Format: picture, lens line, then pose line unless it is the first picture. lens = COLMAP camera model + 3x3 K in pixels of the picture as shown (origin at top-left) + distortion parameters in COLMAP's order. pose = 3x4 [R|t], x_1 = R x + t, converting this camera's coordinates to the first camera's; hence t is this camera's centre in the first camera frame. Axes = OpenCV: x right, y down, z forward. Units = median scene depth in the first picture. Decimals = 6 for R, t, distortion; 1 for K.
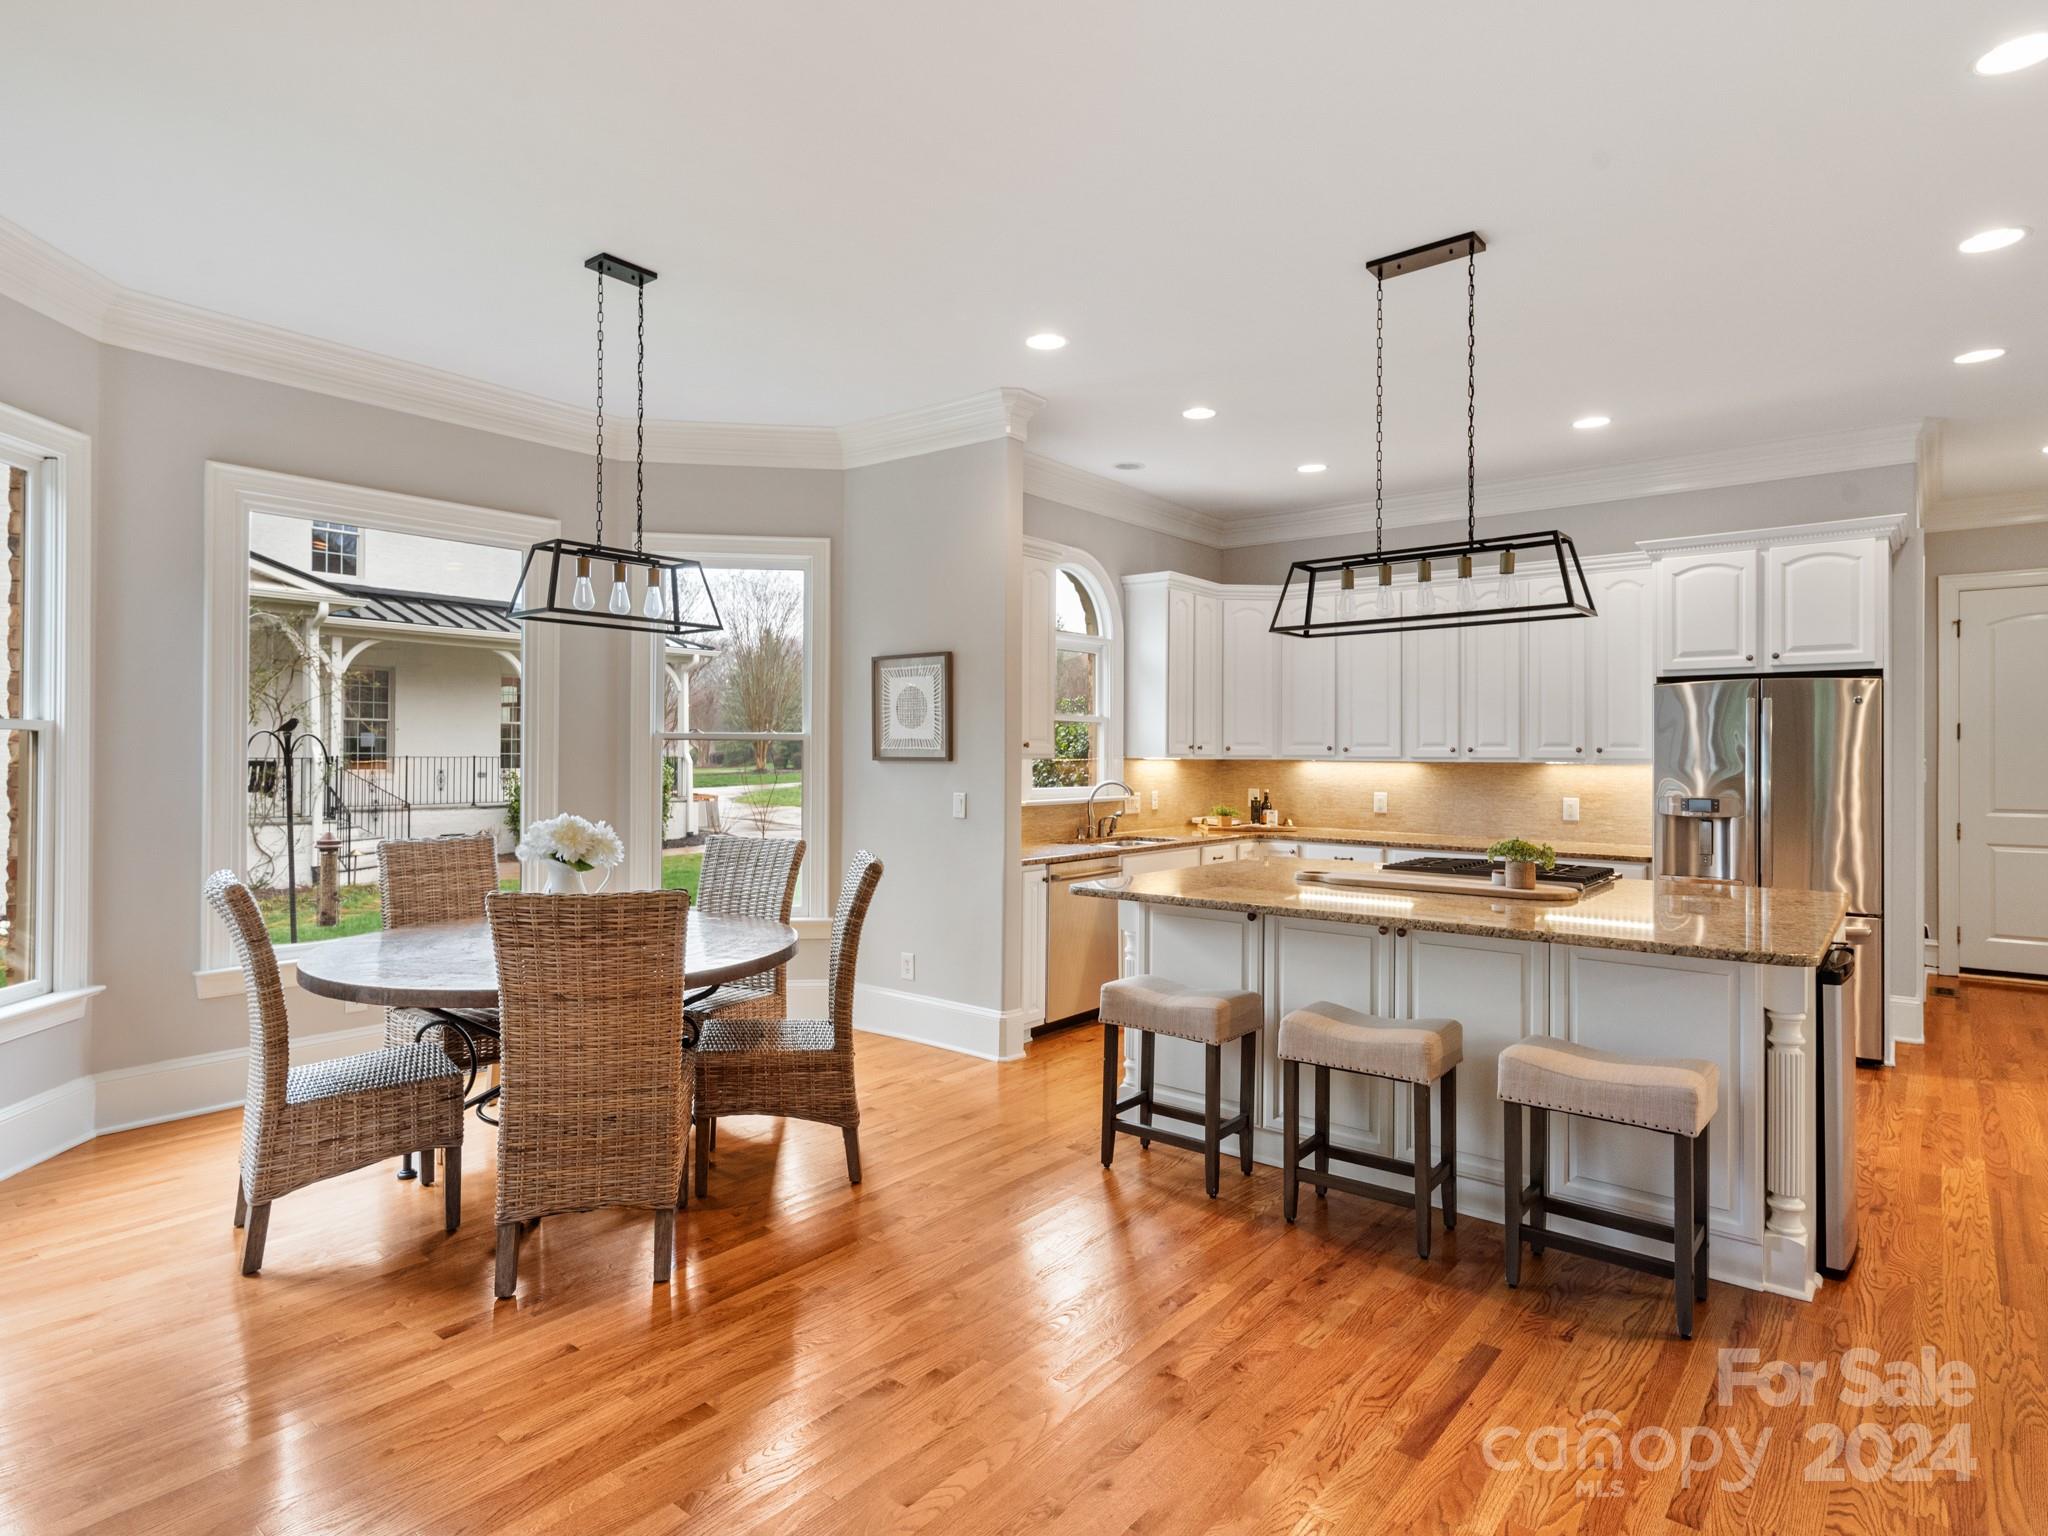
lens RADIAL K [[1093.9, 0, 1023.2], [0, 1093.9, 760.1], [0, 0, 1]] dist [0.010770, -0.004230]
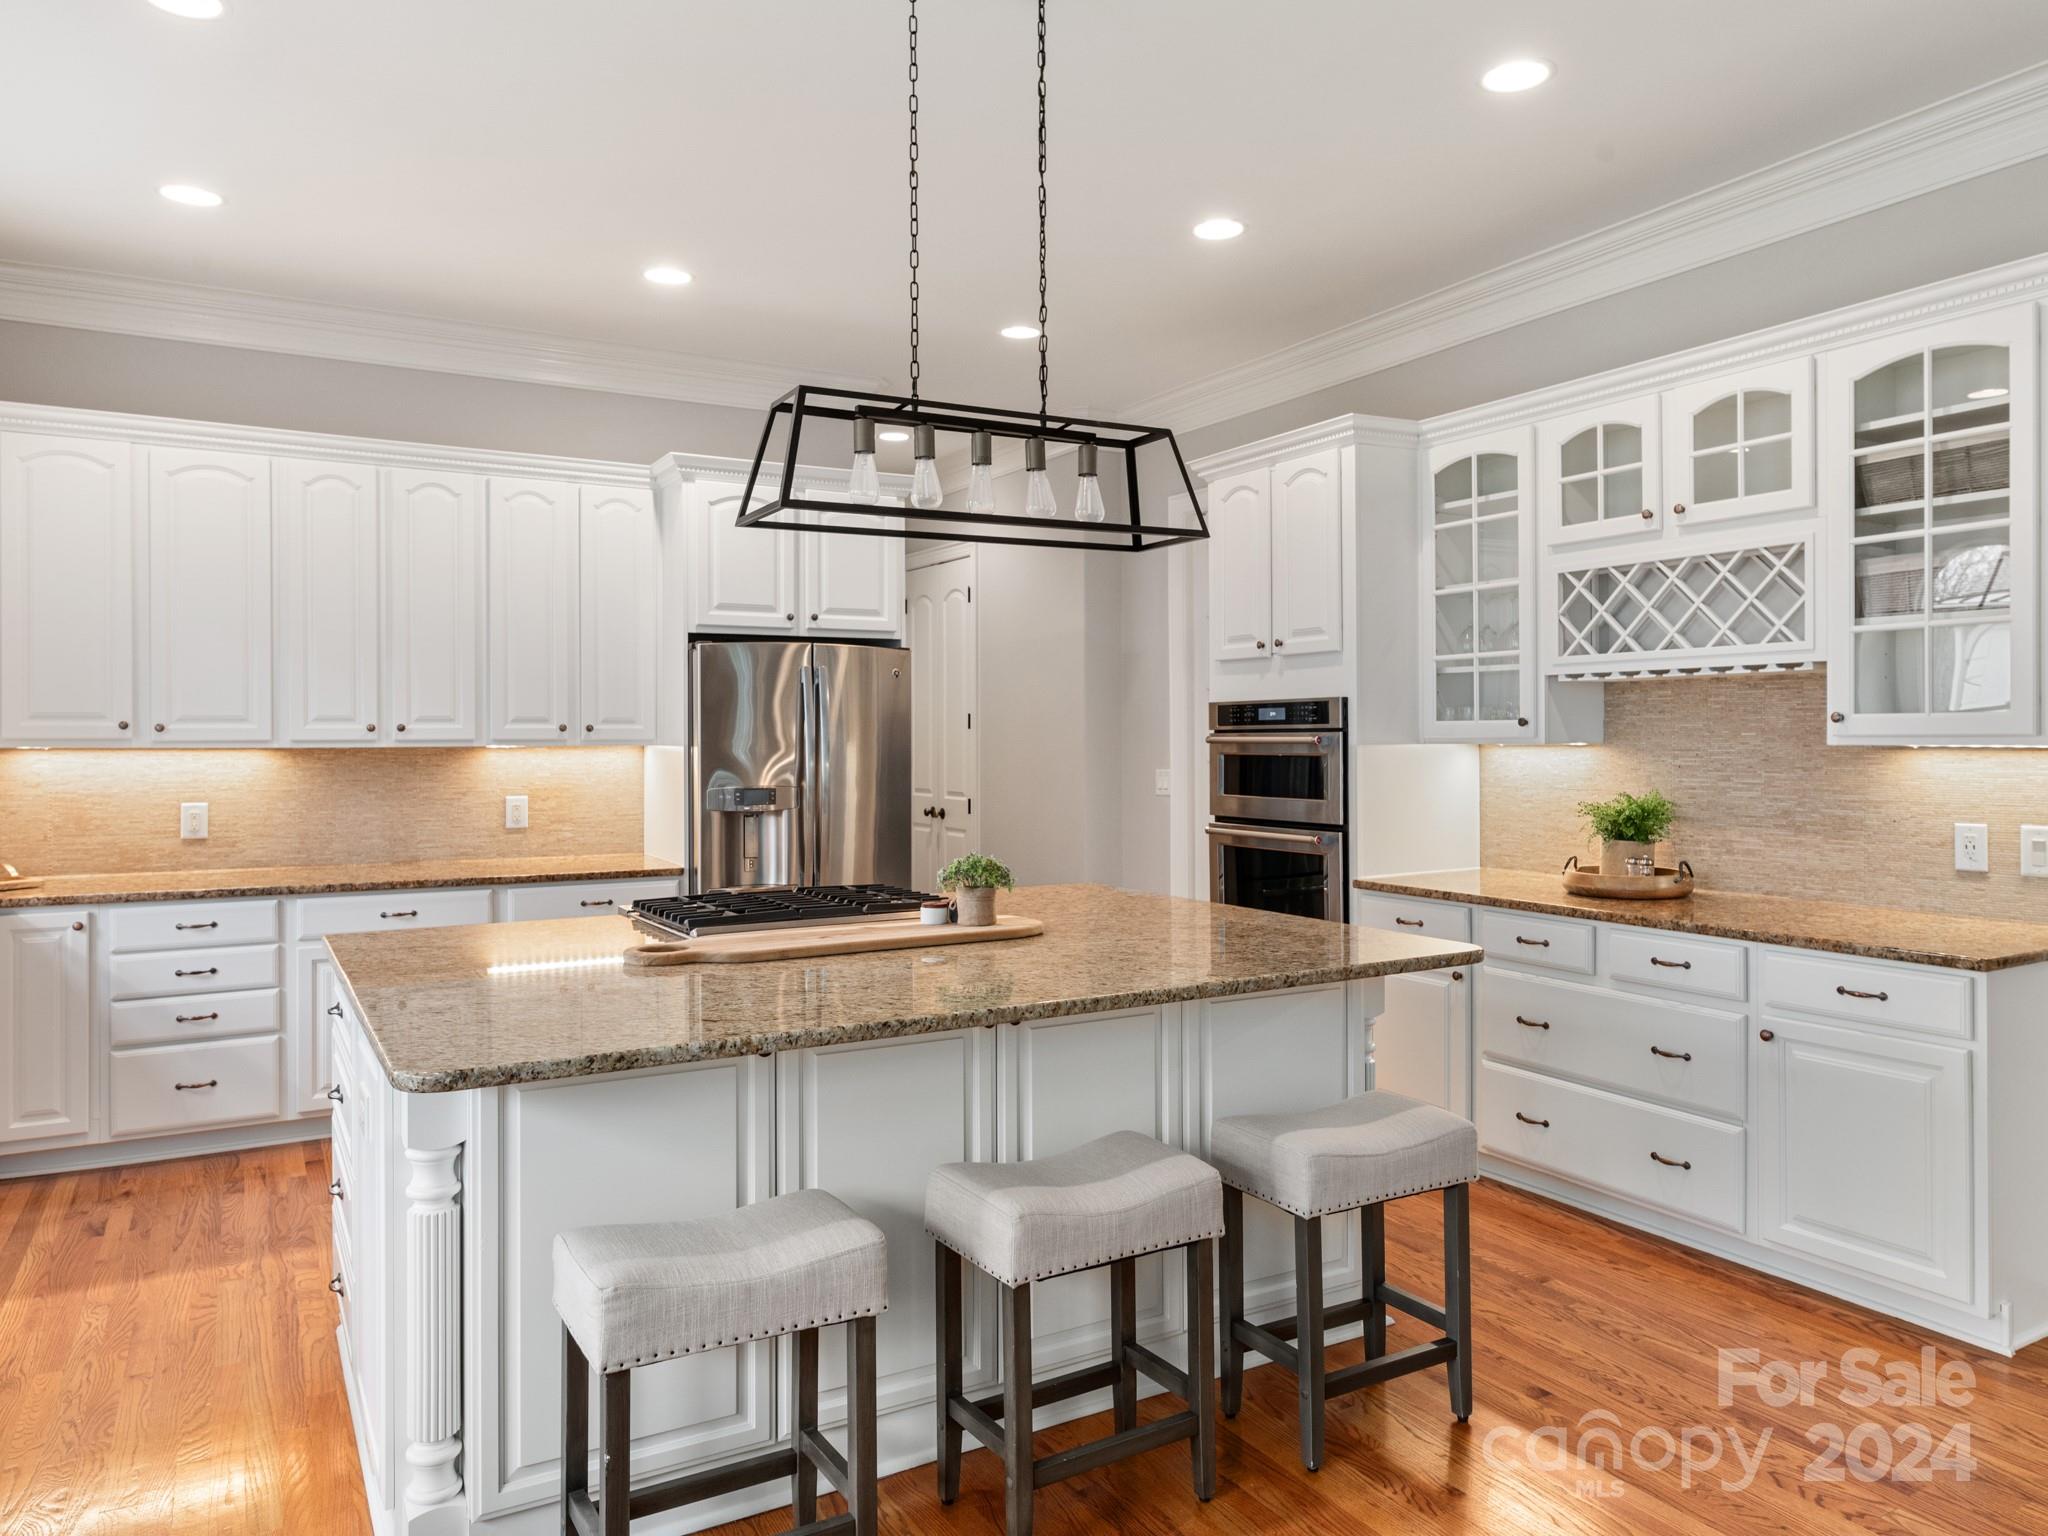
lens RADIAL K [[1375.7, 0, 1020.3], [0, 1375.7, 748.9], [0, 0, 1]] dist [-0.007884, 0.006034]
pose [[0.356089, -0.016201, 0.934312, -0.213250], [0.009201, 0.999862, 0.013831, -0.004969], [-0.934407, 0.003672, 0.356189, 0.389991]]
